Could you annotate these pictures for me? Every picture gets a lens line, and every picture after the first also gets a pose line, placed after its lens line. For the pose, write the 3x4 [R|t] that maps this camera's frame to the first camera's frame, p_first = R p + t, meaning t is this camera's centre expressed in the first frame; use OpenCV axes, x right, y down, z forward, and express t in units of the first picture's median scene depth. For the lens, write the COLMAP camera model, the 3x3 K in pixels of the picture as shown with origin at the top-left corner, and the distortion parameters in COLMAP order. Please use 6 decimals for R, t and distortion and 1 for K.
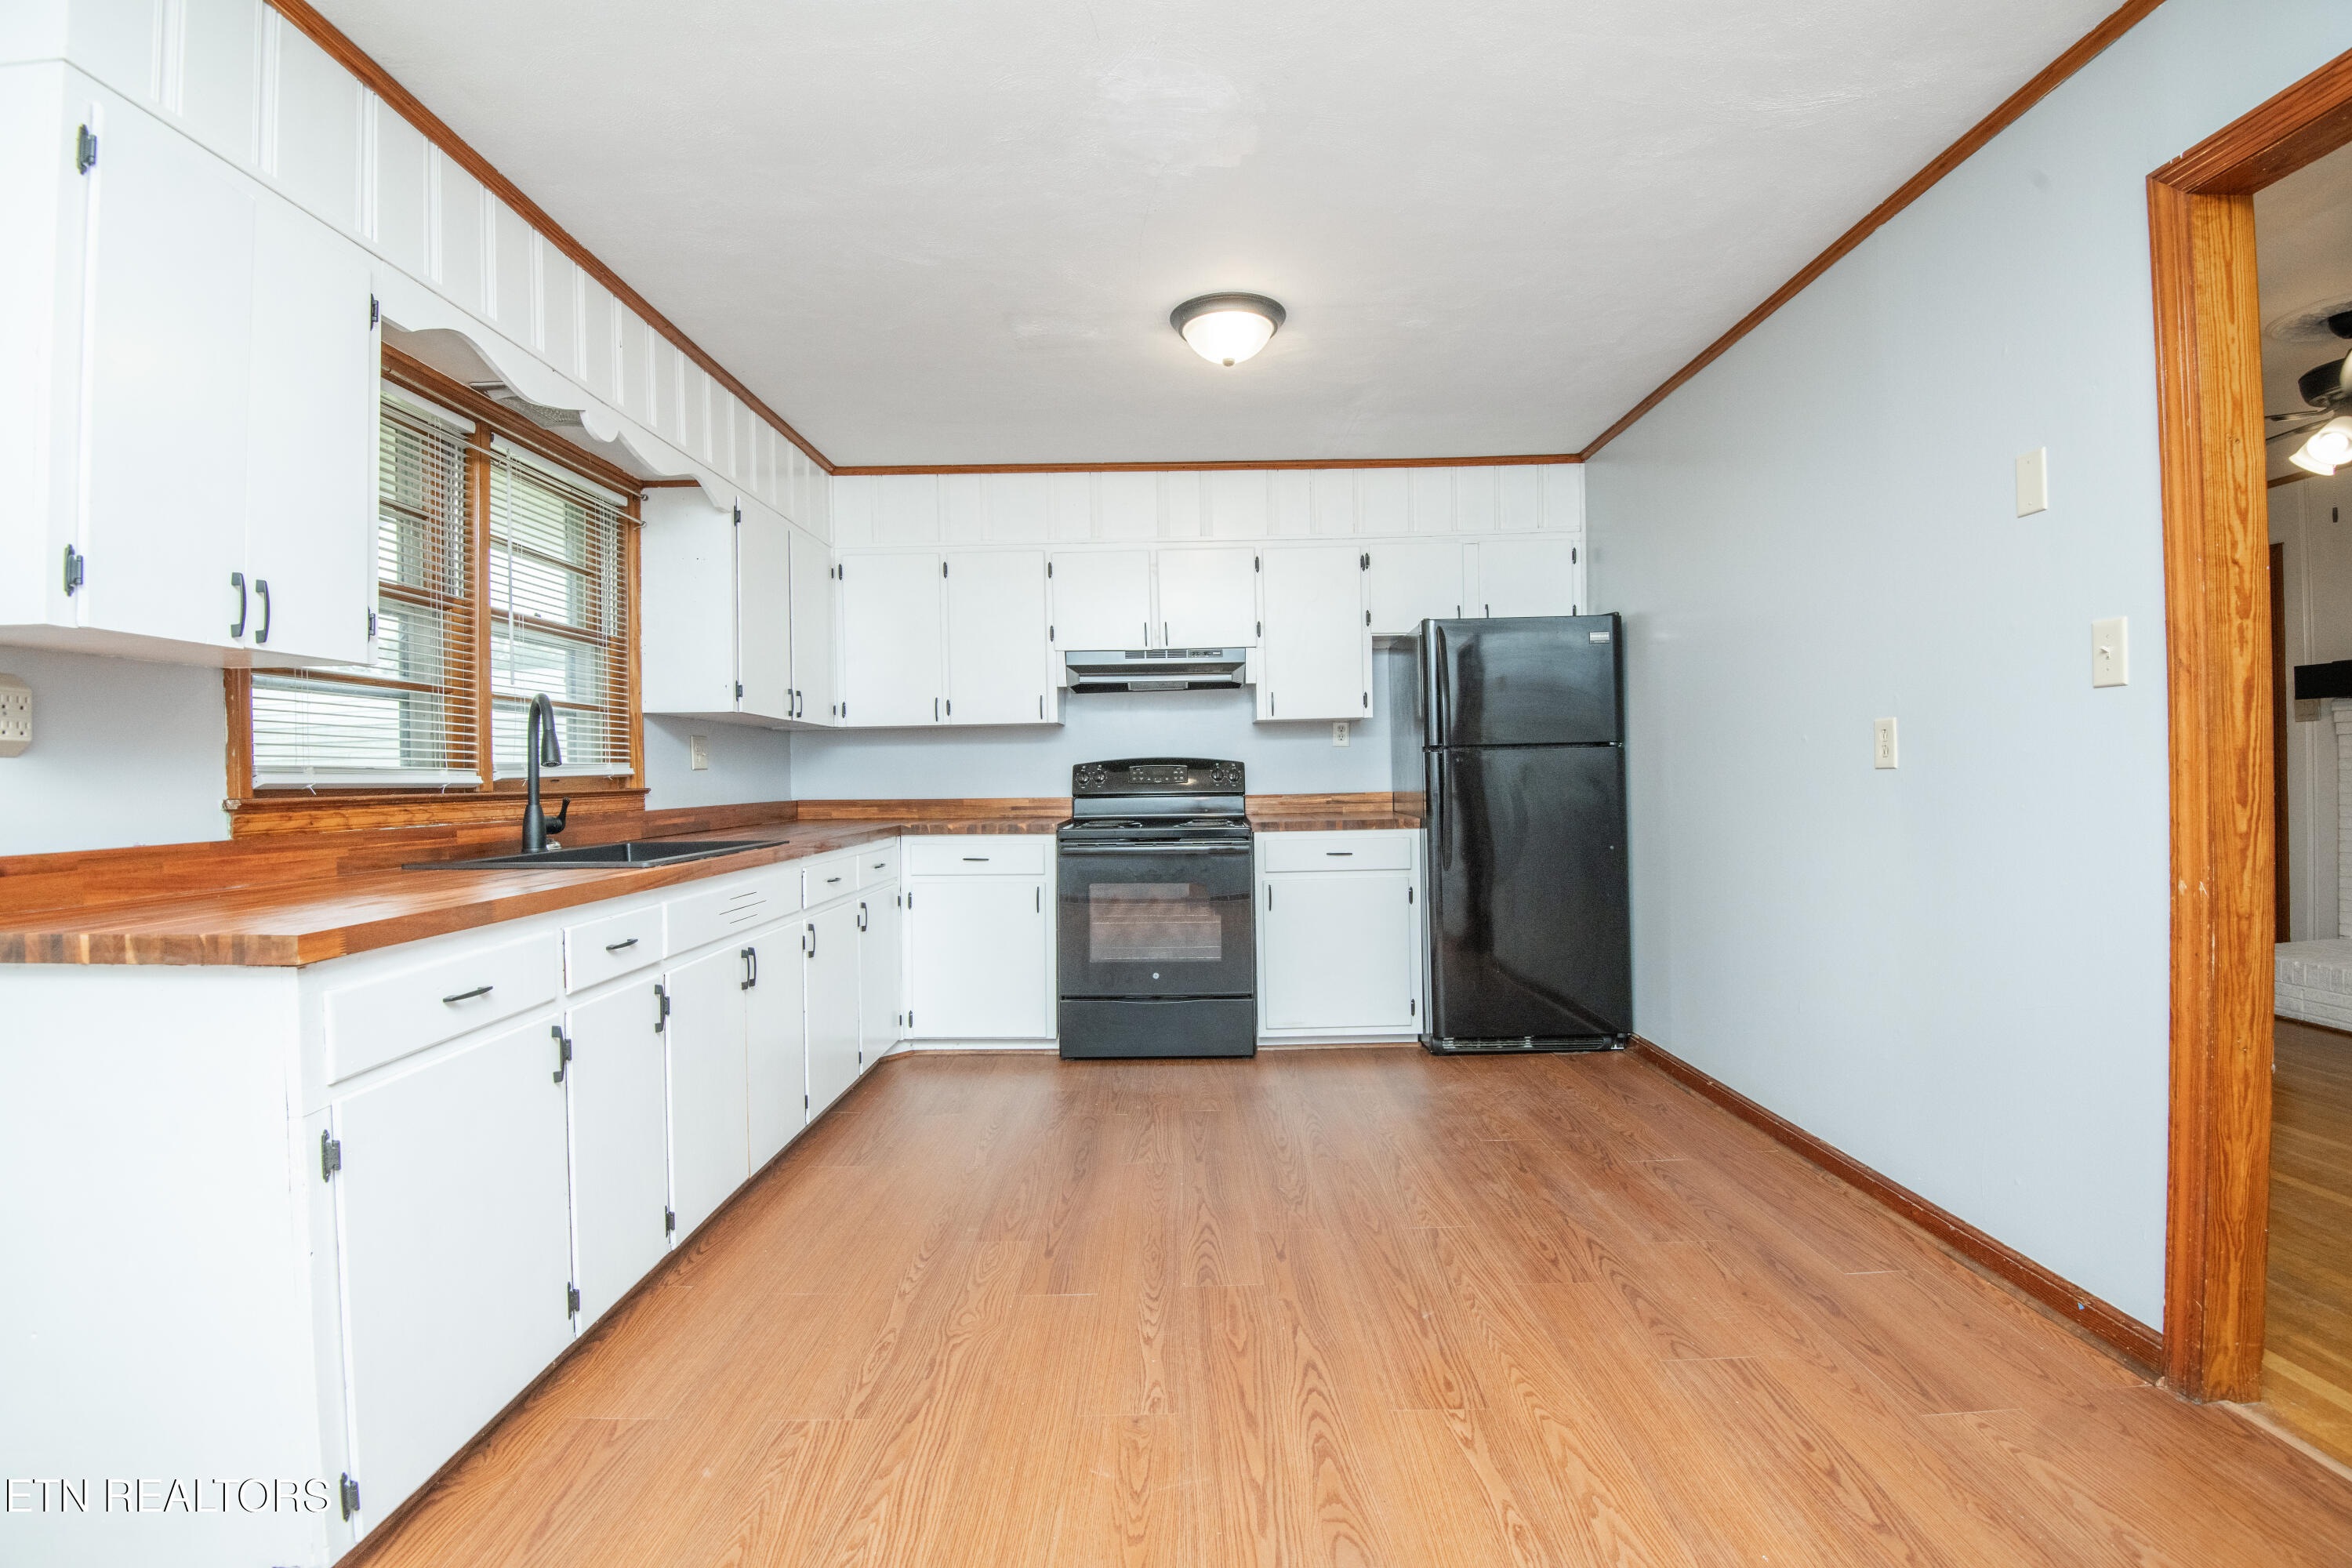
lens RADIAL K [[1087.4, 0, 1183.8], [0, 1087.4, 781.8], [0, 0, 1]] dist [-0.004438, -0.019886]
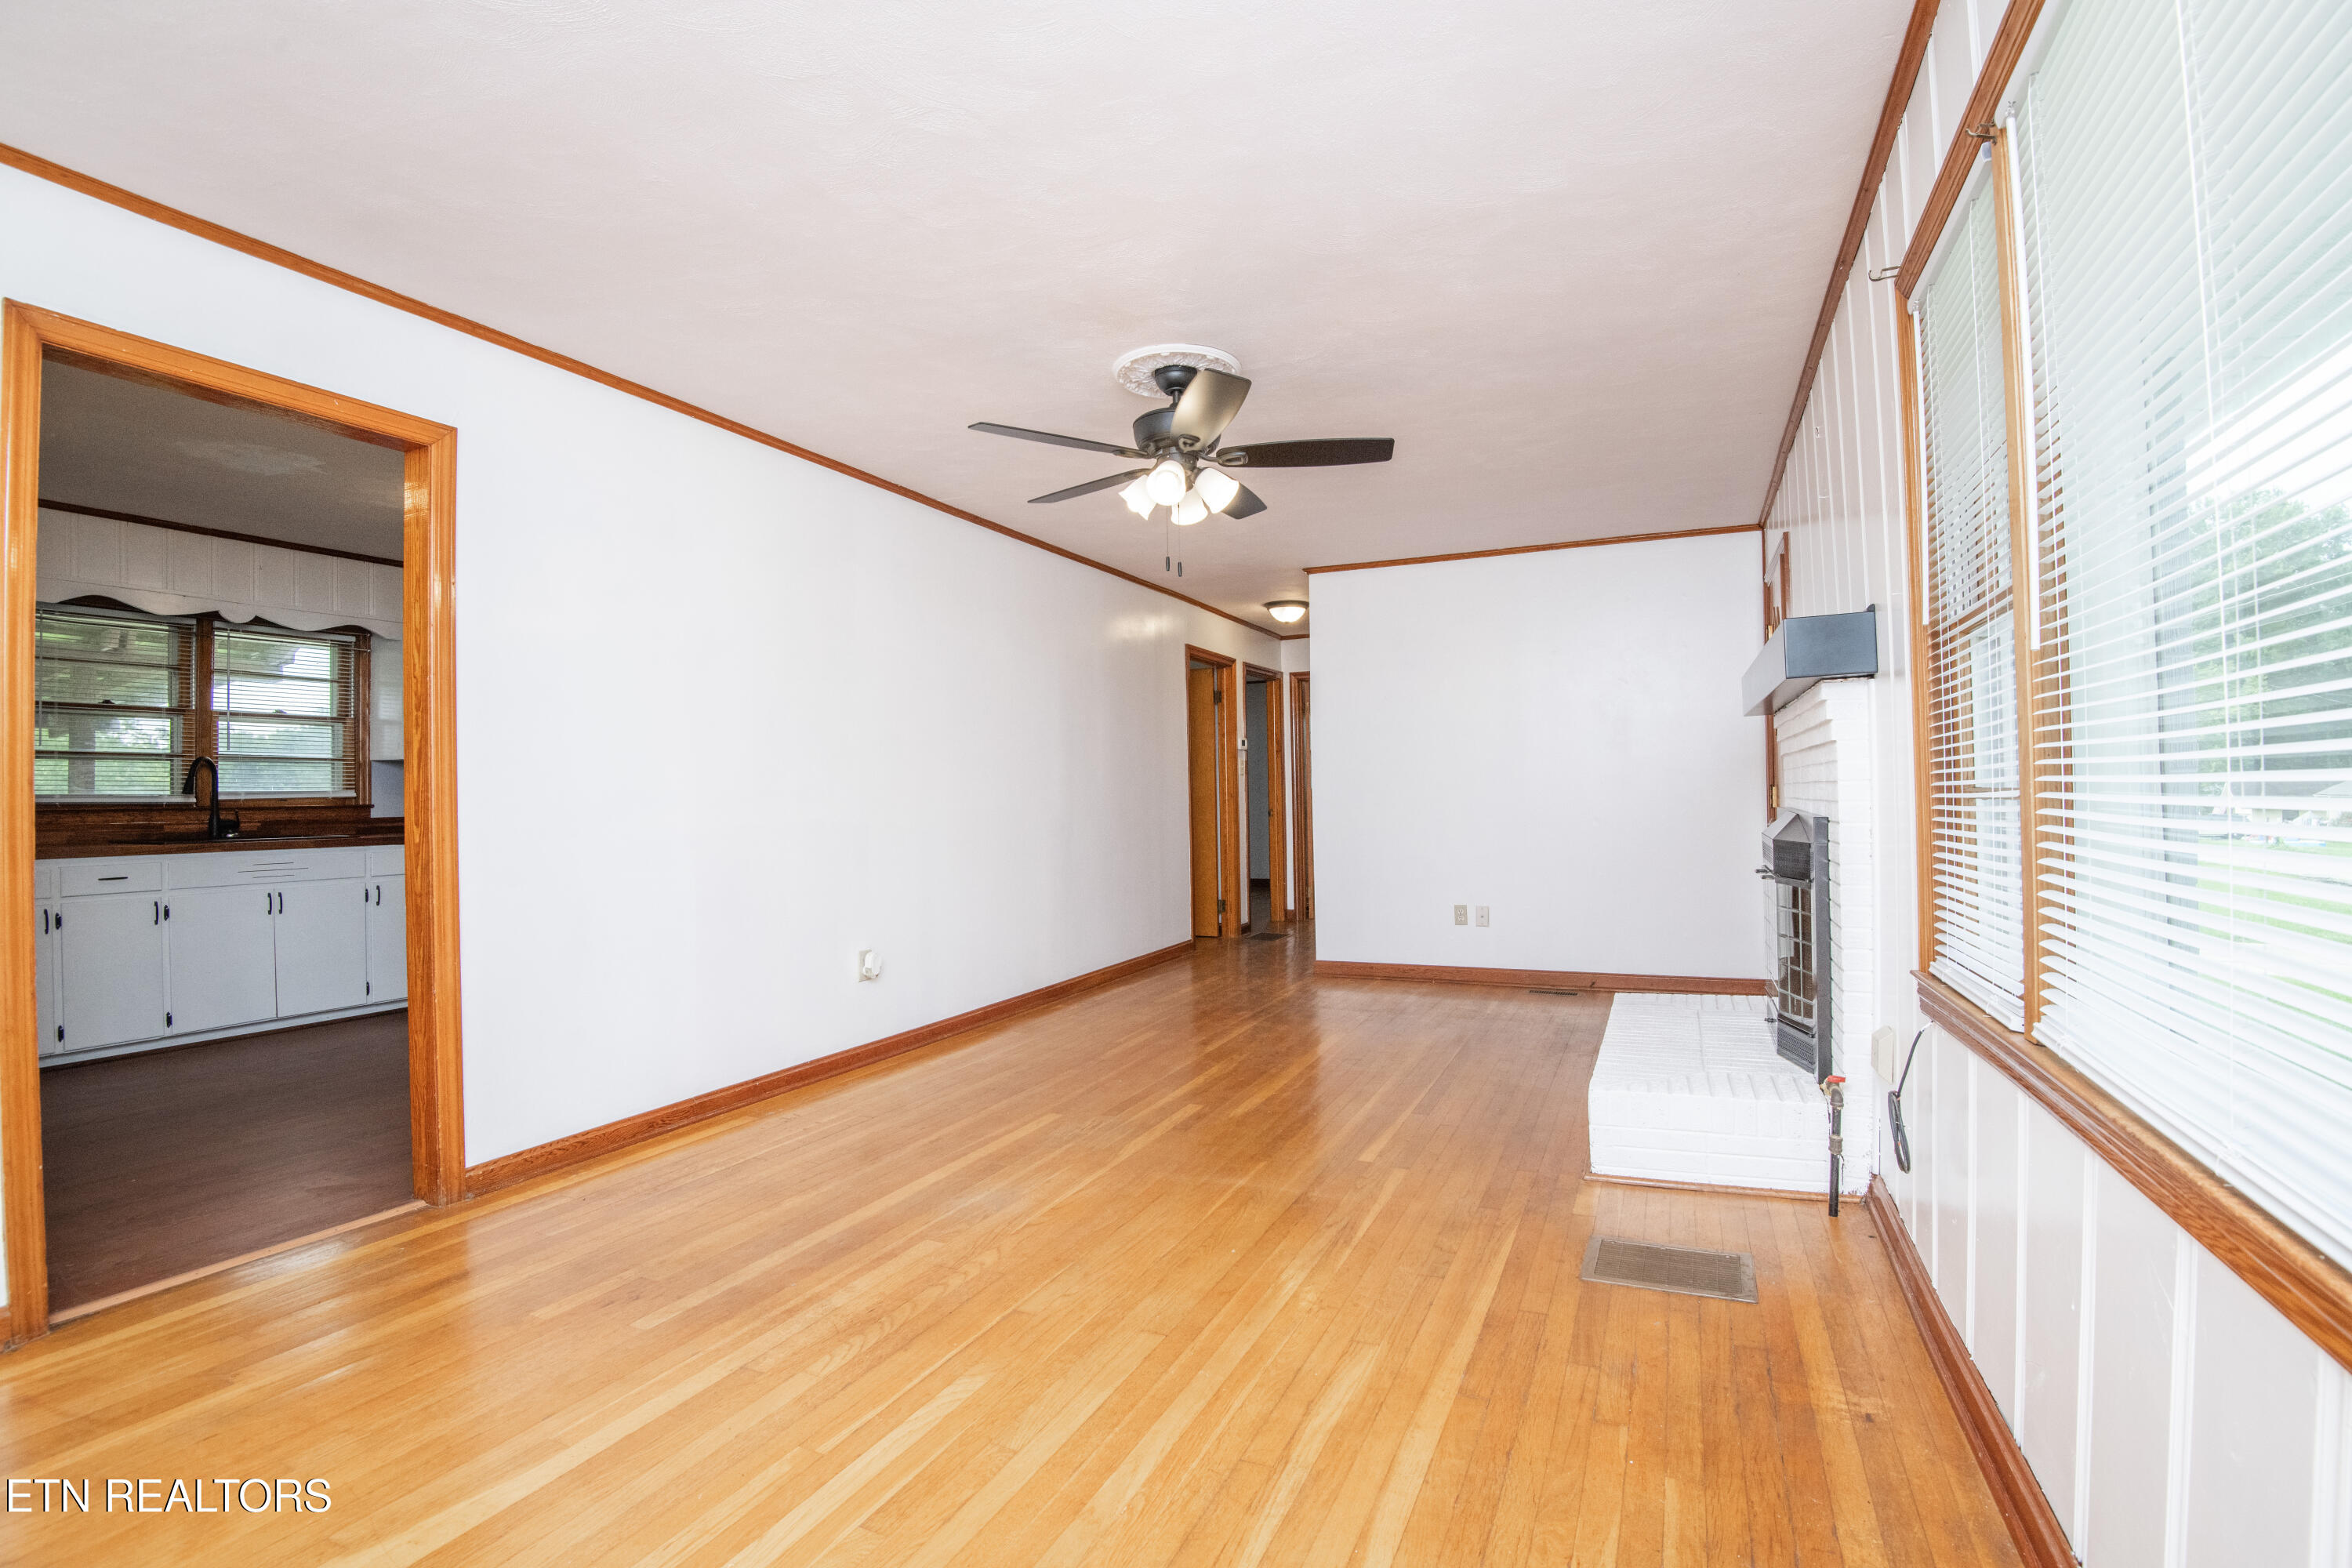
lens RADIAL K [[1103.5, 0, 1136.0], [0, 1103.5, 784.6], [0, 0, 1]] dist [-0.030961, 0.000119]
pose [[0.895504, -0.000762, -0.445052, 1.374568], [-0.003505, 0.999955, -0.008765, -0.015256], [0.445039, 0.009409, 0.895462, -0.001762]]
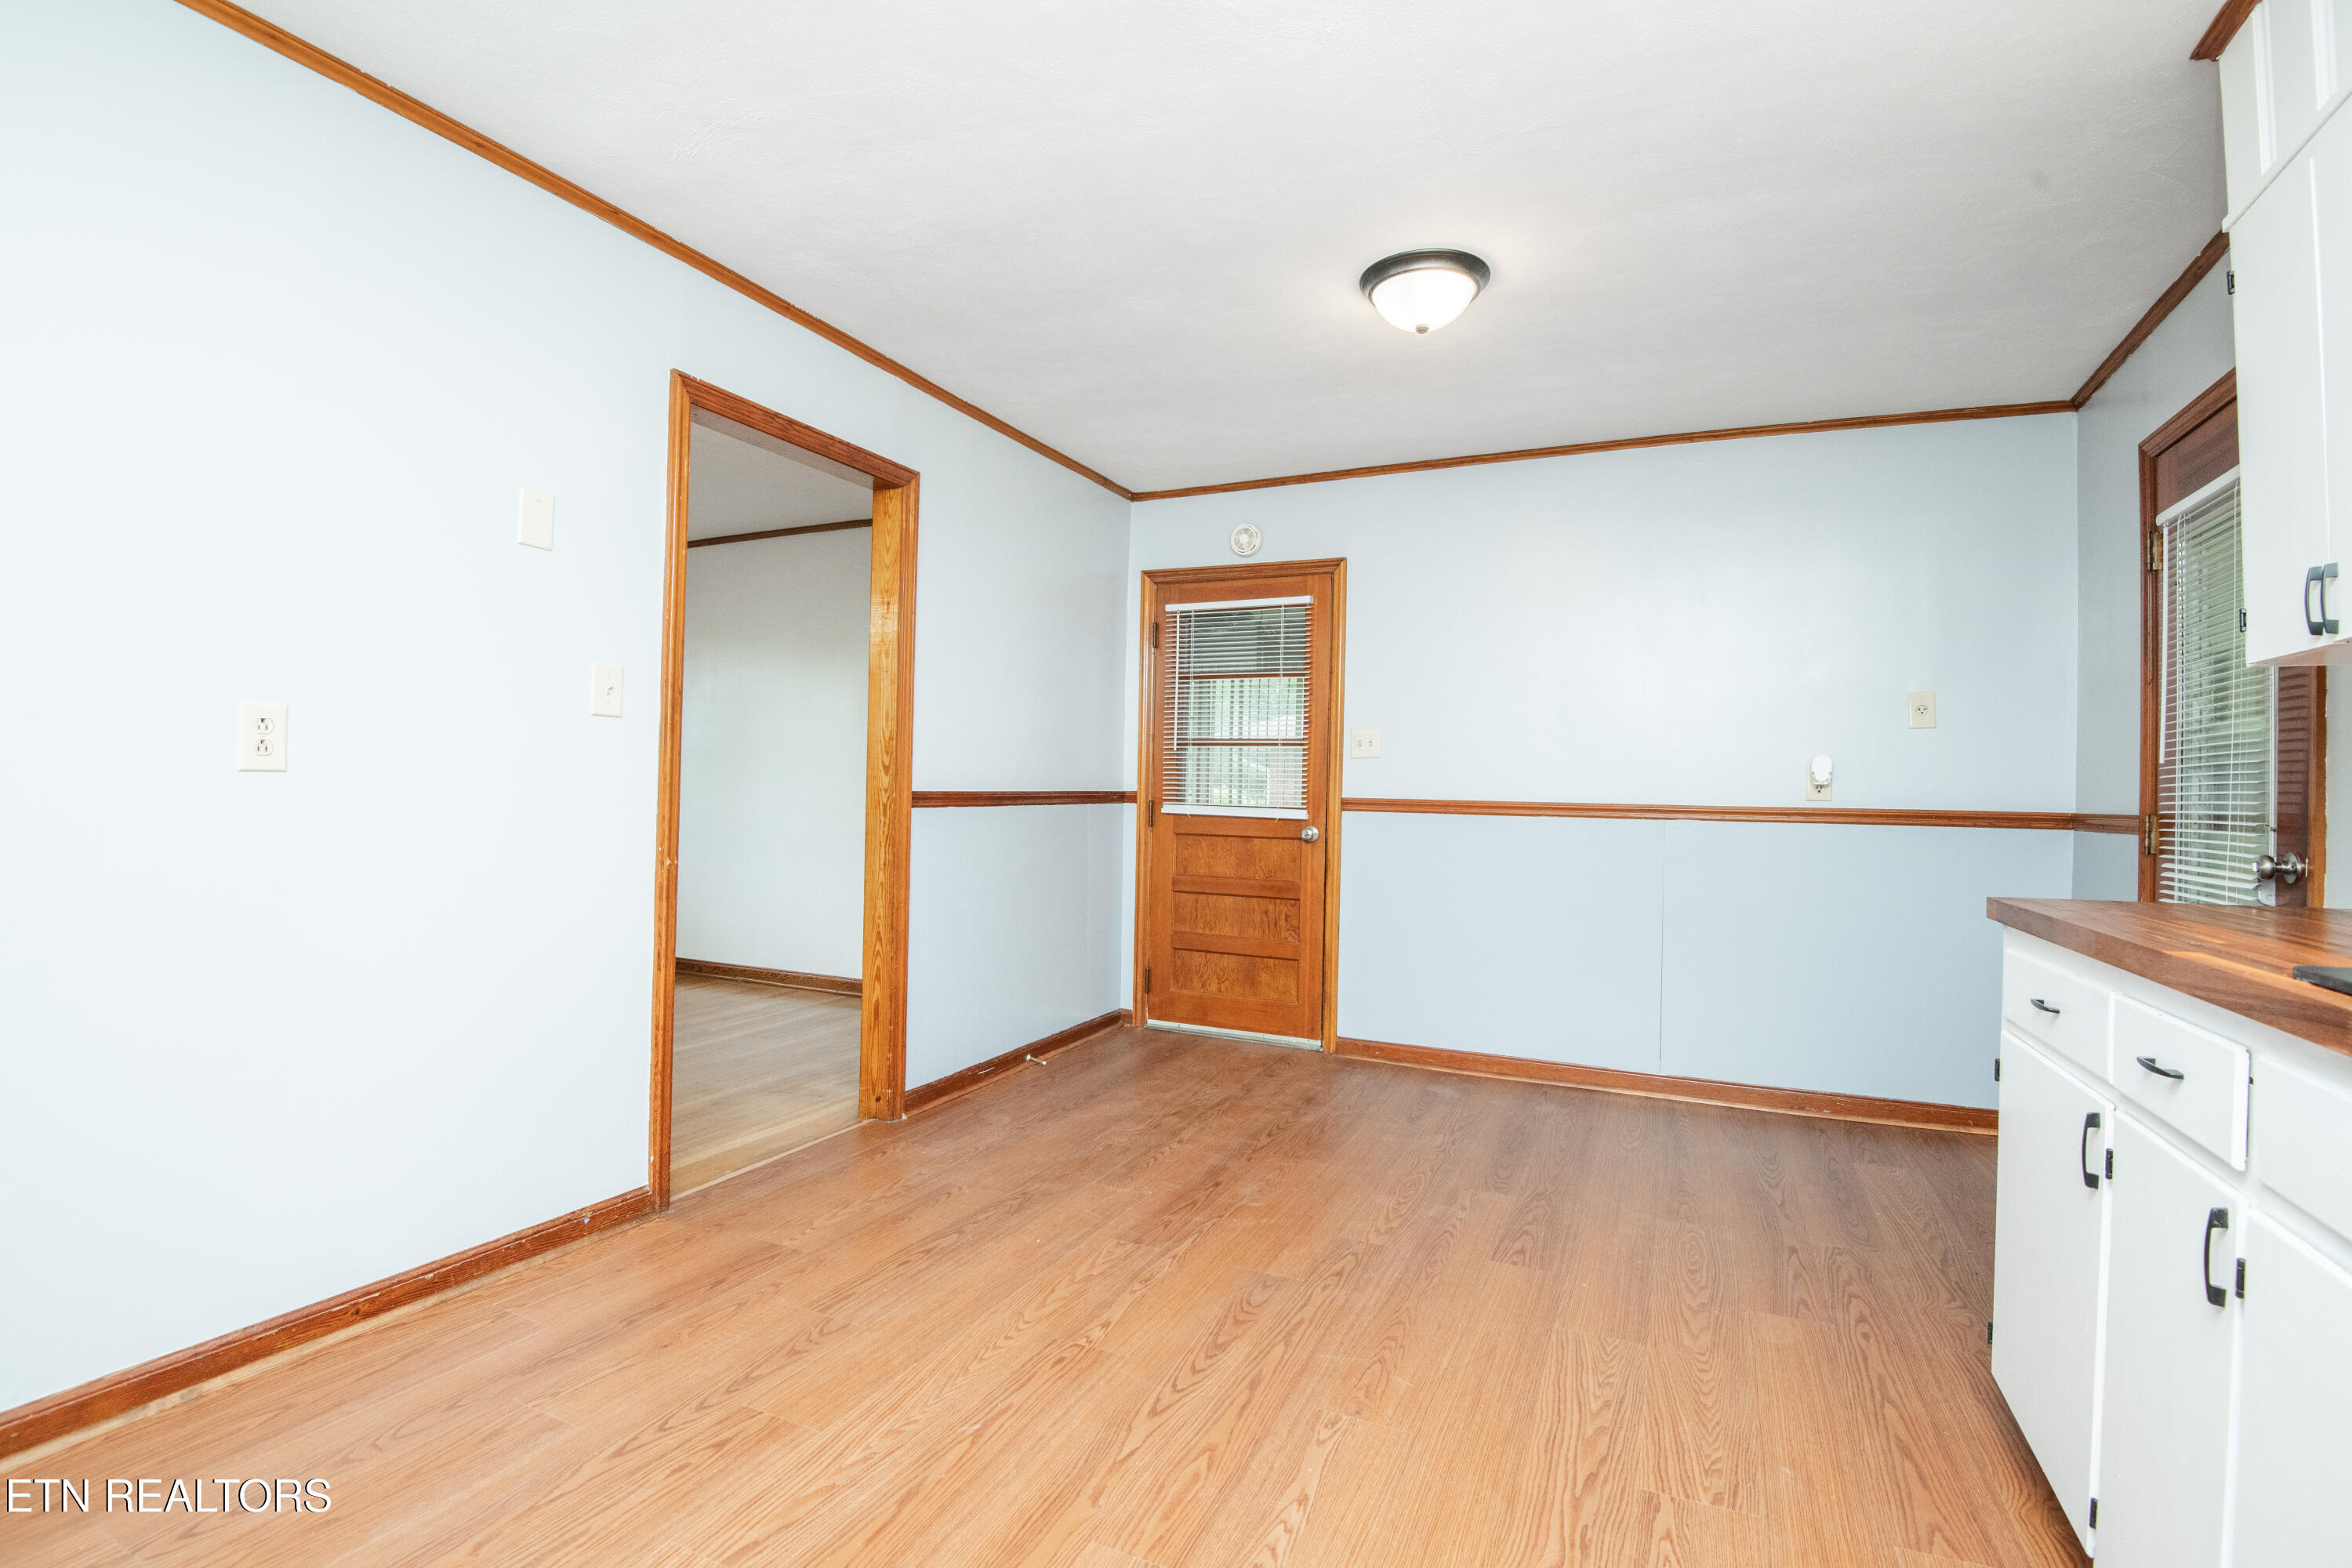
lens RADIAL K [[1087.4, 0, 1183.8], [0, 1087.4, 781.8], [0, 0, 1]] dist [-0.004438, -0.019886]
pose [[-0.907874, 0.003422, 0.419228, -0.172715], [-0.001626, 0.999930, -0.011683, 0.001916], [-0.419239, -0.011289, -0.907806, 1.061100]]
